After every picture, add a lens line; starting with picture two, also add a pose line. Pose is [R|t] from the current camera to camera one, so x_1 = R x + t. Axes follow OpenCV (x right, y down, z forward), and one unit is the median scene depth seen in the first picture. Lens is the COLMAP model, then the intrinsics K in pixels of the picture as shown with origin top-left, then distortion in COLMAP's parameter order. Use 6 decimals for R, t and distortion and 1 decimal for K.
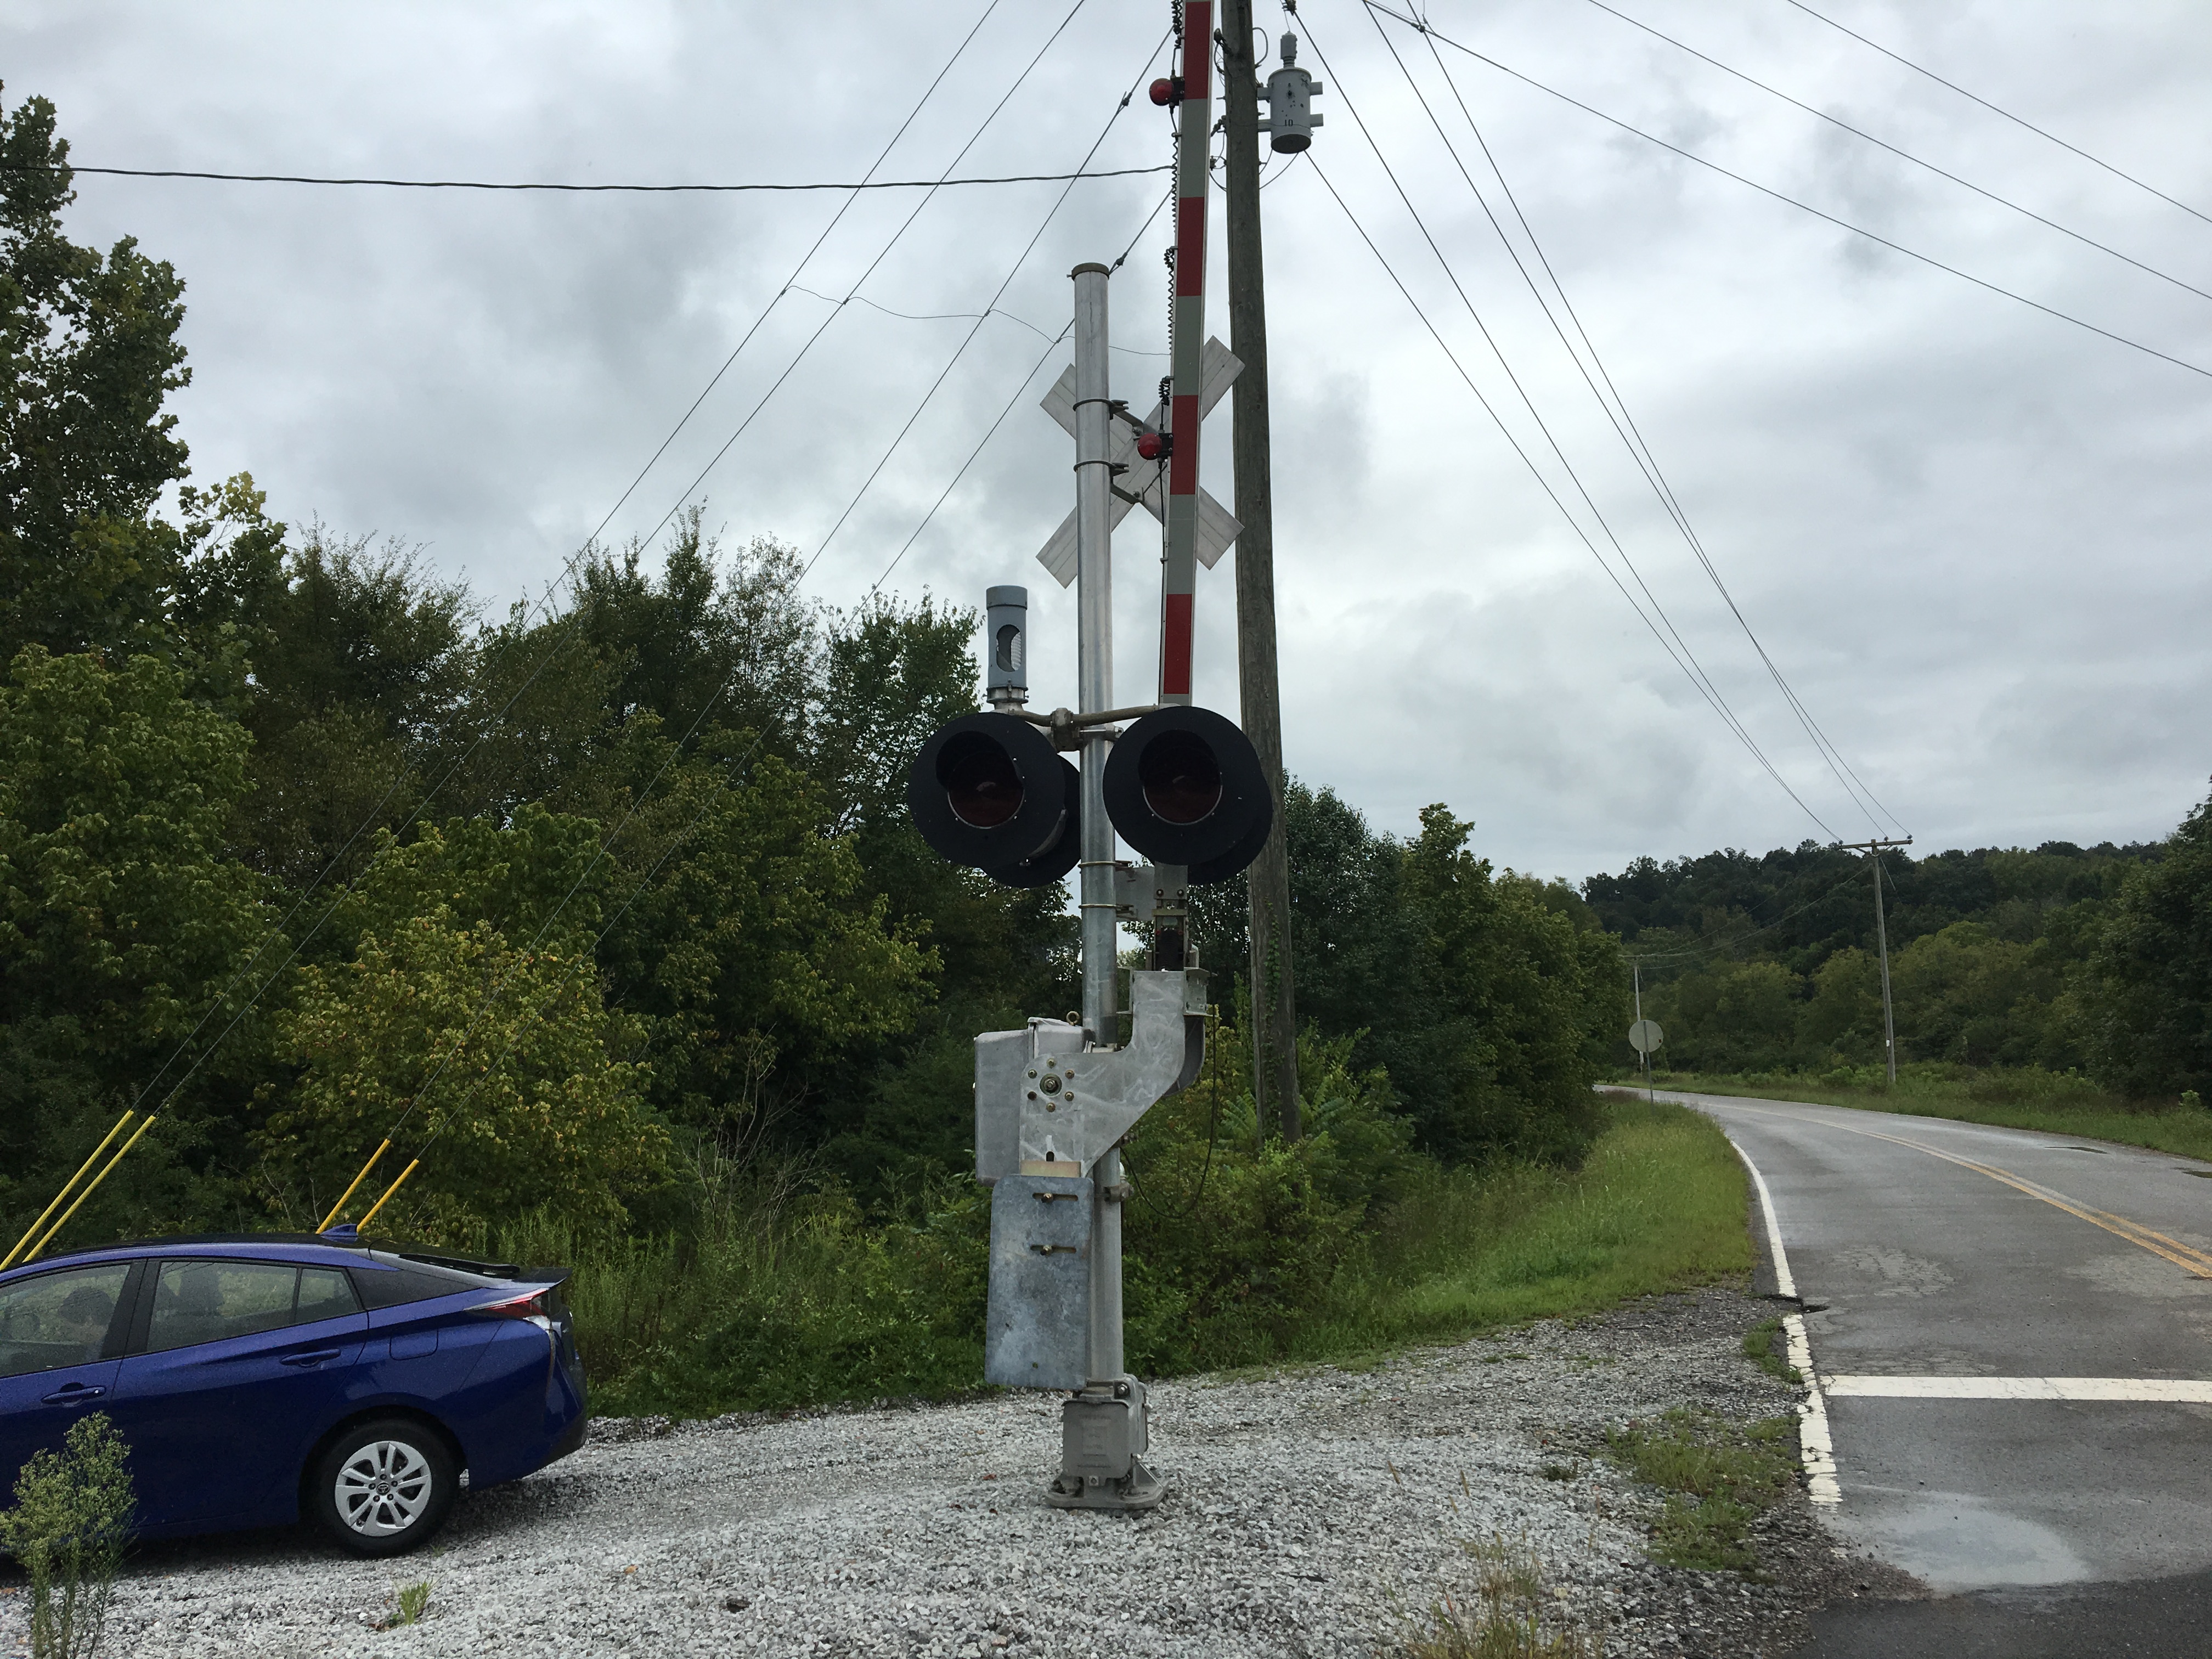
lens RADIAL K [[1844.9, 0, 1117.3], [0, 1844.9, 819.0], [0, 0, 1]] dist [0.080888, -0.112414]
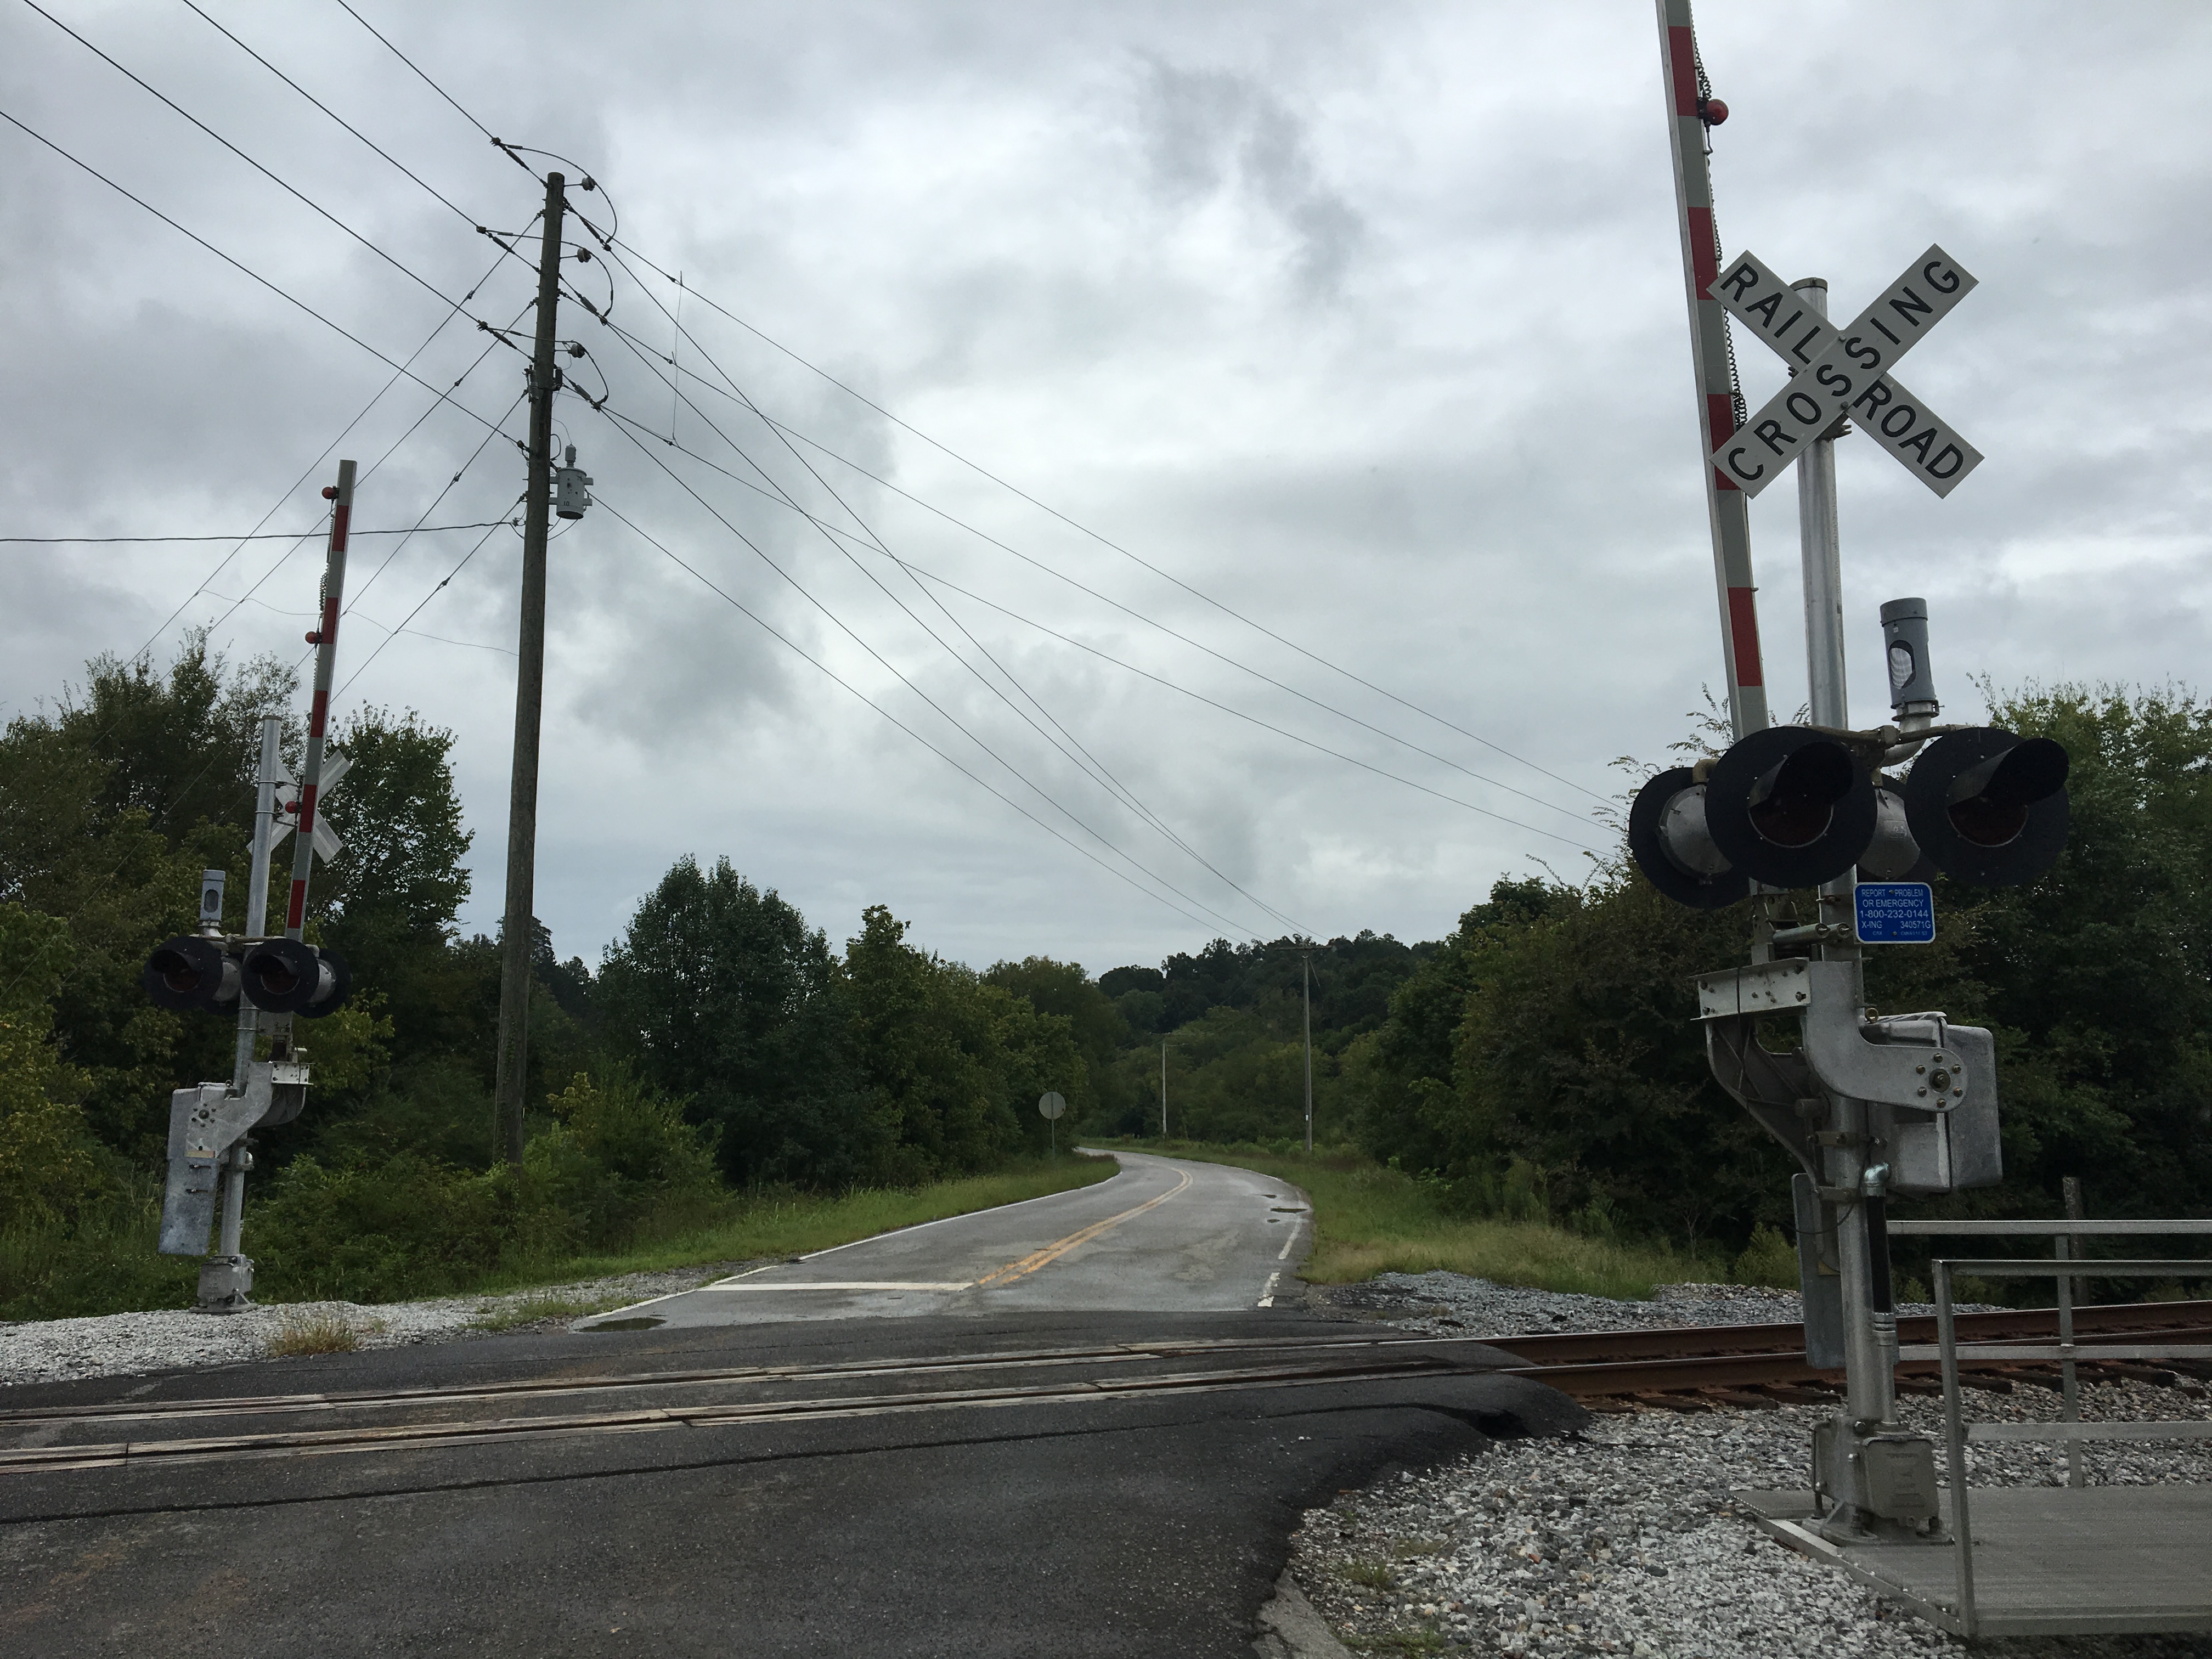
lens RADIAL K [[1844.9, 0, 1109.4], [0, 1844.9, 819.9], [0, 0, 1]] dist [0.080888, -0.112414]
pose [[0.978624, 0.056871, 0.197638, 0.096071], [-0.050064, 0.997974, -0.039274, -0.028772], [-0.199471, 0.028540, 0.979488, -0.235960]]
